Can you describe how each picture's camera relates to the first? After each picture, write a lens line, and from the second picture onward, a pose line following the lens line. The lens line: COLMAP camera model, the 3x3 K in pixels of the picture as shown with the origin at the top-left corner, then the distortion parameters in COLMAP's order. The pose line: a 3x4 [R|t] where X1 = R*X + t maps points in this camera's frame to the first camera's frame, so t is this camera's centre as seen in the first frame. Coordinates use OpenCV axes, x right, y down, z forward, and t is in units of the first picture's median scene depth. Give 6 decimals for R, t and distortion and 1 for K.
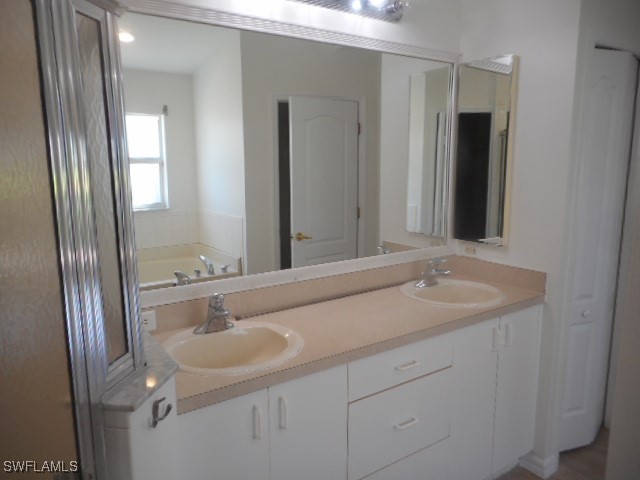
lens RADIAL K [[481.0, 0, 320.0], [0, 481.0, 240.0], [0, 0, 1]] dist [-0.001235, 0.001587]
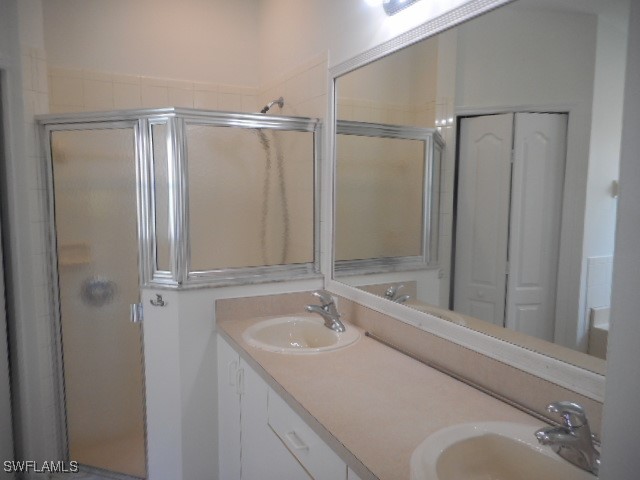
lens RADIAL K [[481.0, 0, 320.0], [0, 481.0, 240.0], [0, 0, 1]] dist [-0.001235, 0.001587]
pose [[-0.138583, 0.104917, -0.984778, 0.872963], [-0.171972, 0.976716, 0.128259, -0.155848], [0.975305, 0.187129, -0.117313, 1.025369]]
